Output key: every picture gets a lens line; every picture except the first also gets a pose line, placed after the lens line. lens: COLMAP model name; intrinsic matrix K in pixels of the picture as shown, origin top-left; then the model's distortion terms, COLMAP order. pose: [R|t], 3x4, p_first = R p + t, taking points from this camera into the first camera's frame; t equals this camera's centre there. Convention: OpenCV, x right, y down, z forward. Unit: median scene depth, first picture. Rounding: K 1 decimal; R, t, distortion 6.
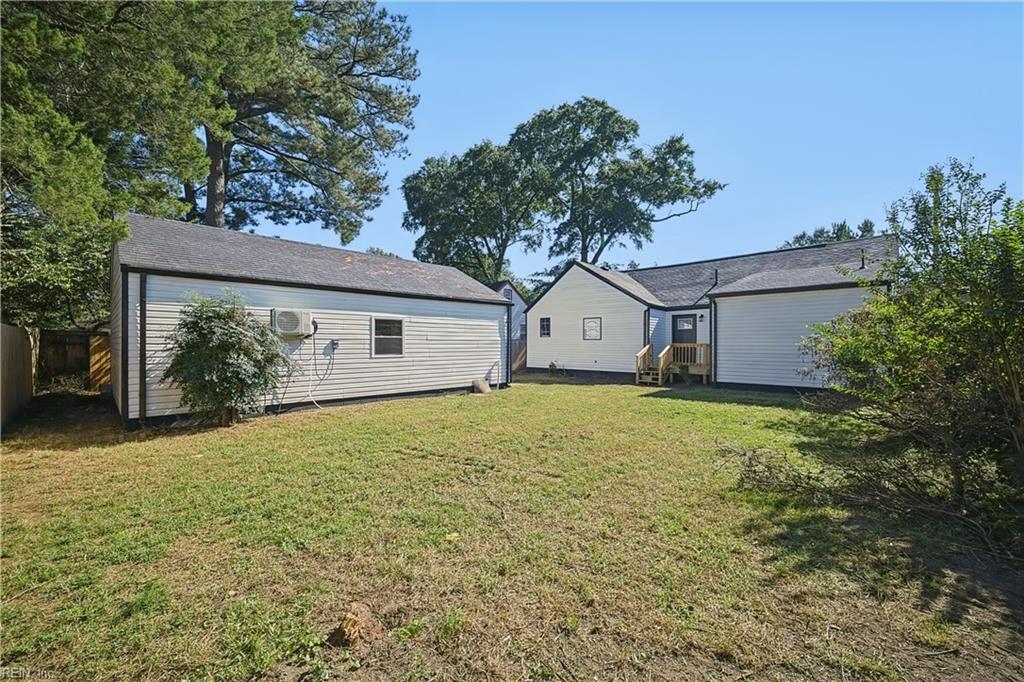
lens RADIAL K [[409.0, 0, 515.1], [0, 409.0, 344.5], [0, 0, 1]] dist [-0.019947, -0.000222]
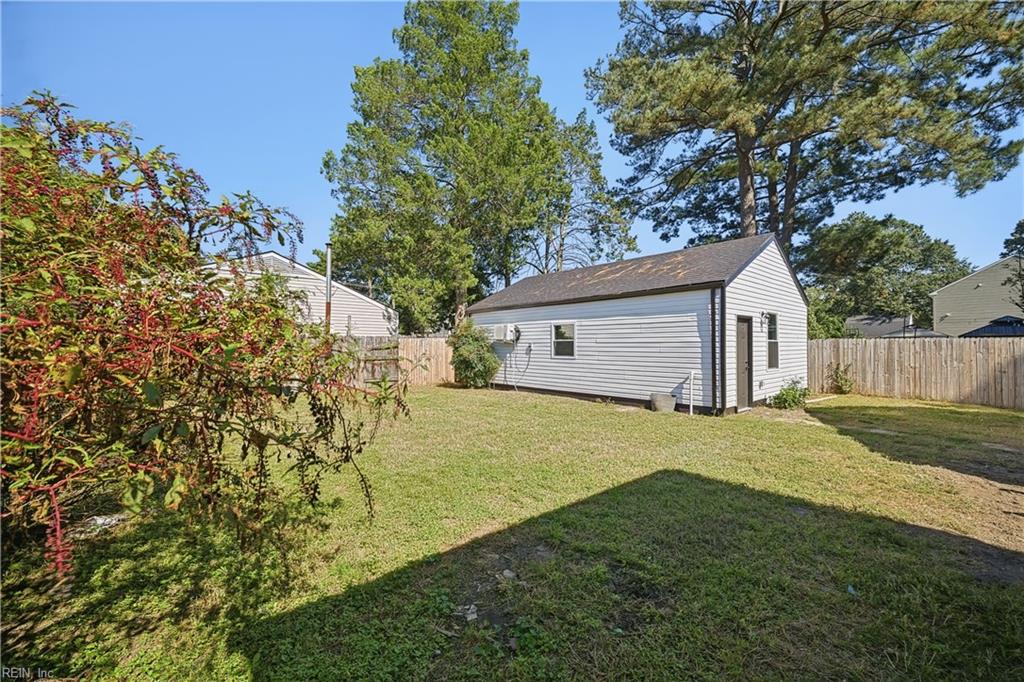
lens RADIAL K [[407.4, 0, 513.7], [0, 407.4, 343.8], [0, 0, 1]] dist [0.001847, -0.000889]
pose [[-0.079613, -0.006777, -0.996803, 0.700115], [-0.004209, 0.999970, -0.006462, -0.001334], [0.996817, 0.003681, -0.079640, 0.803445]]
